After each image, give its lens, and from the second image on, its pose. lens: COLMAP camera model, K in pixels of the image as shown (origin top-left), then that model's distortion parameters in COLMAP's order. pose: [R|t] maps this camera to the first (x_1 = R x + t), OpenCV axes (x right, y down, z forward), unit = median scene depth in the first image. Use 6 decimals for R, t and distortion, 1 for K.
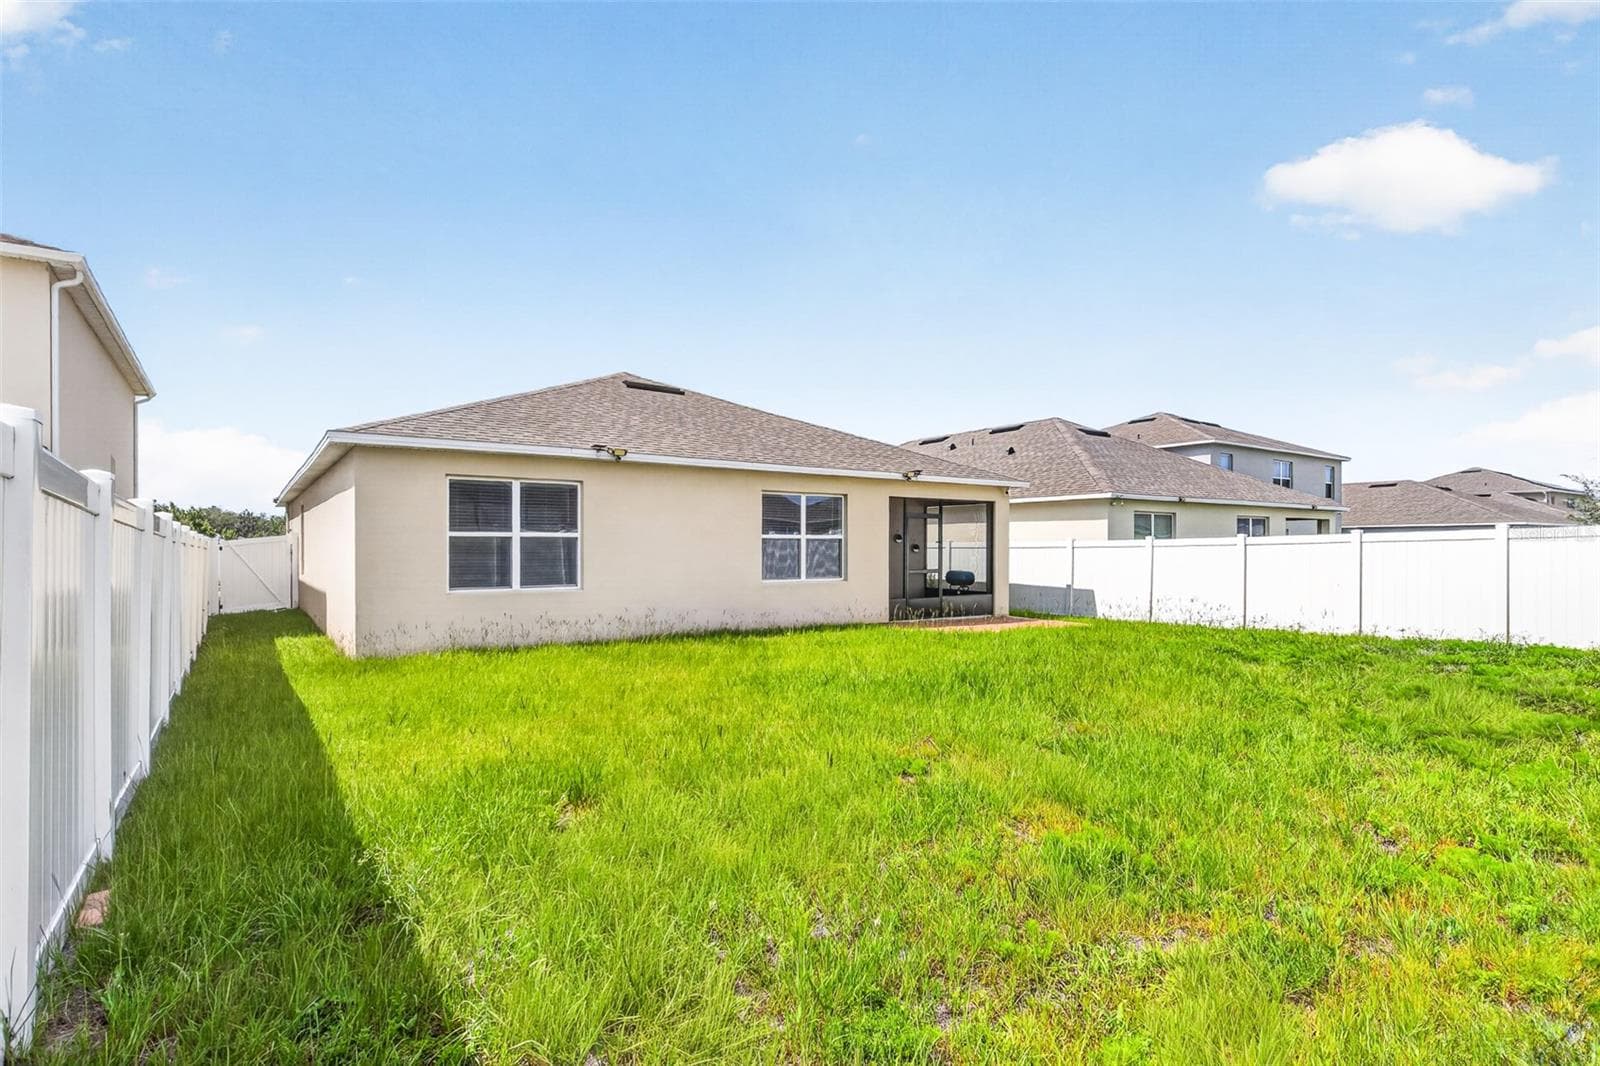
lens RADIAL K [[796.8, 0, 803.4], [0, 796.8, 556.0], [0, 0, 1]] dist [0.013570, -0.000640]
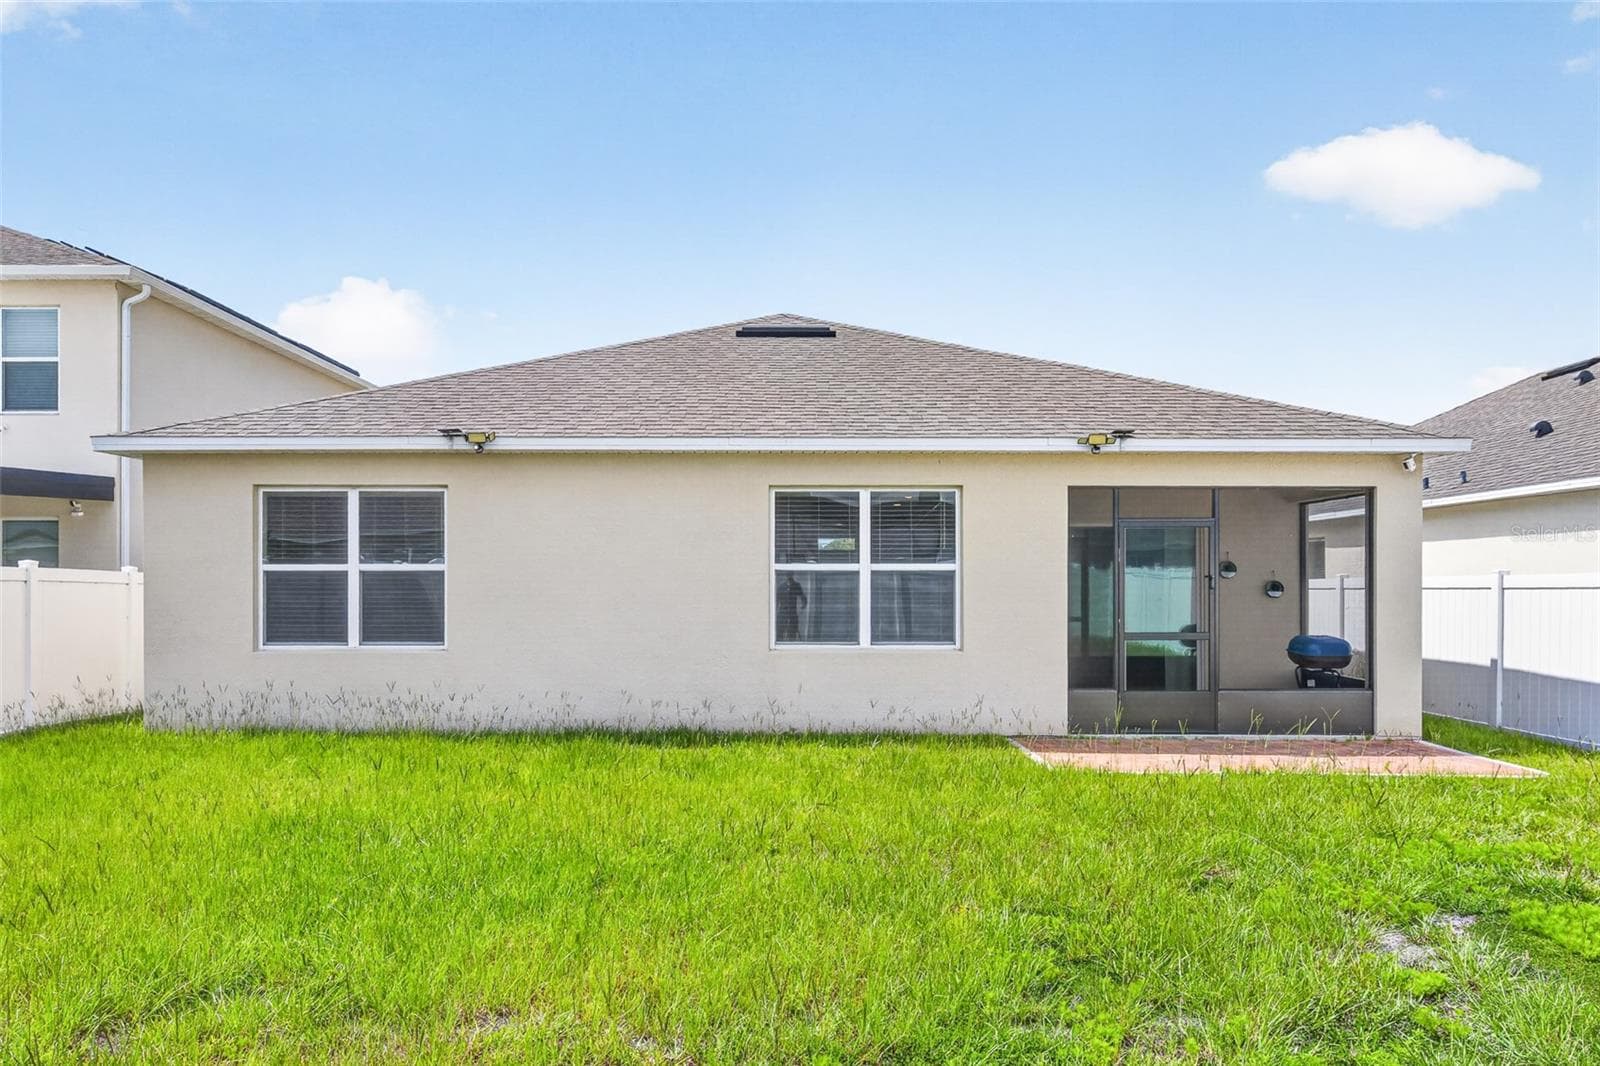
lens RADIAL K [[1161.2, 0, 800.4], [0, 1161.2, 596.5], [0, 0, 1]] dist [0.008150, 0.004858]
pose [[0.816475, 0.006139, -0.577349, 0.437400], [-0.006359, 0.999978, 0.001640, -0.004871], [0.577346, 0.002332, 0.816496, 0.326606]]
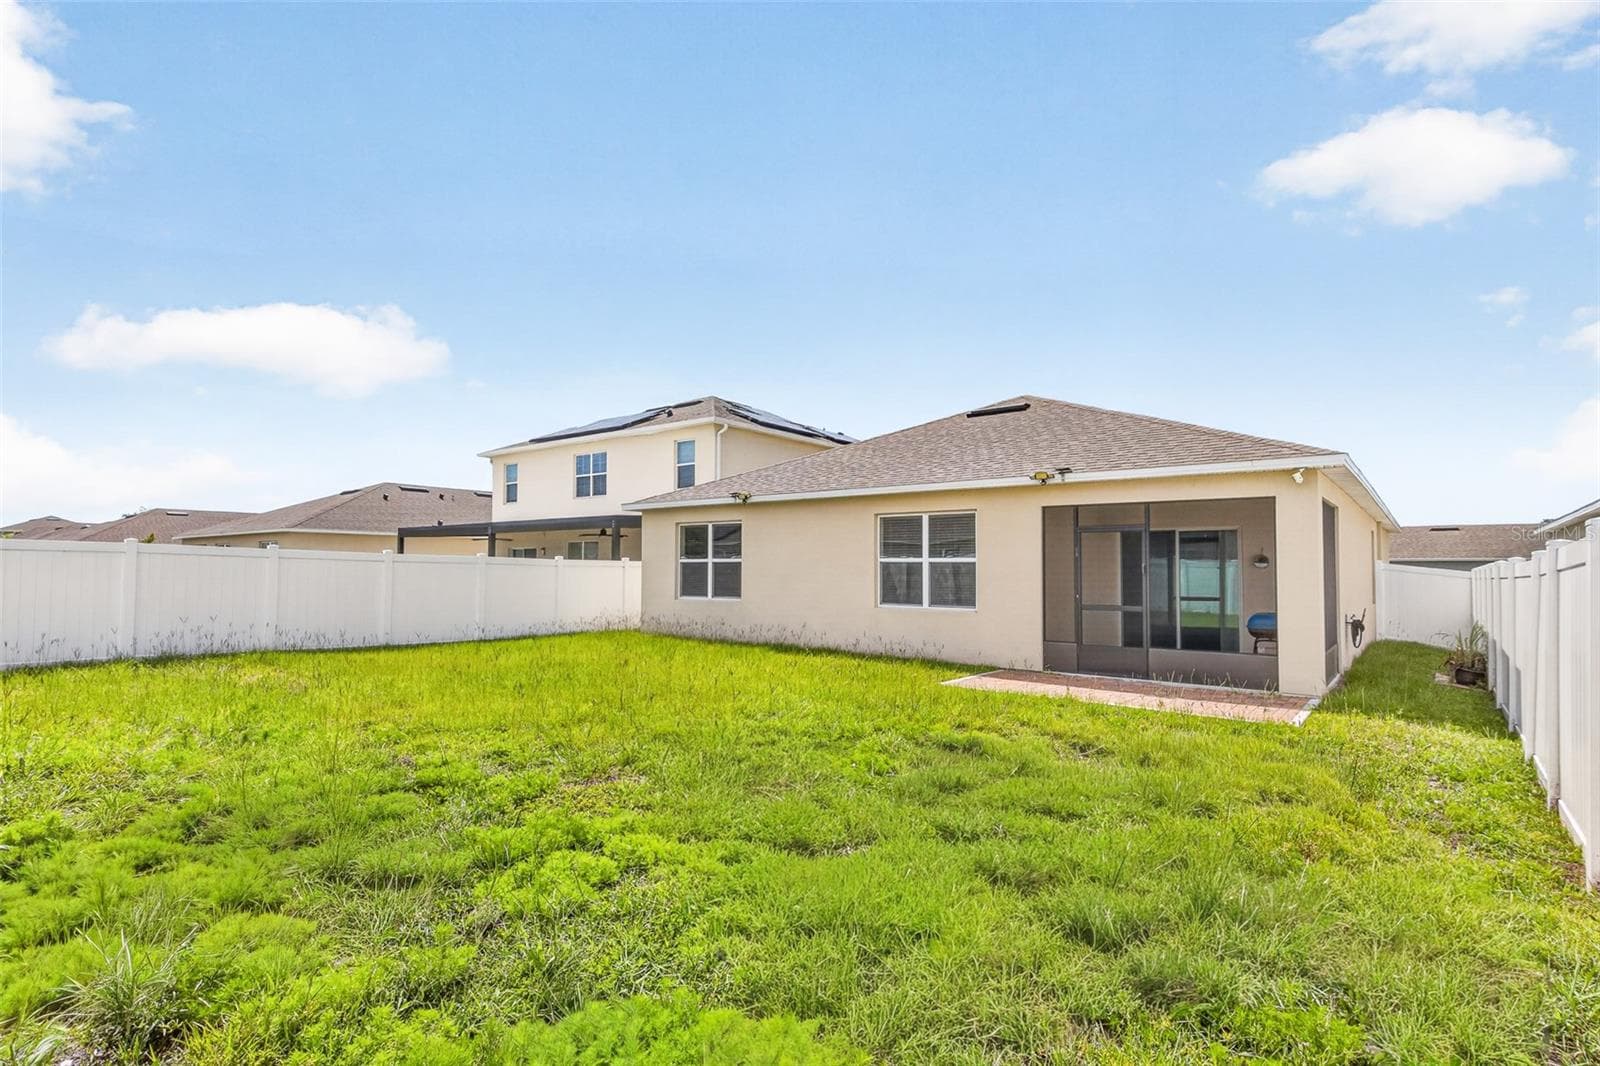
lens RADIAL K [[796.8, 0, 803.4], [0, 796.8, 556.0], [0, 0, 1]] dist [0.013570, -0.000640]
pose [[0.273394, -0.013788, -0.961803, 0.867403], [-0.017493, 0.999661, -0.019303, -0.008480], [0.961743, 0.022102, 0.273060, 0.625983]]
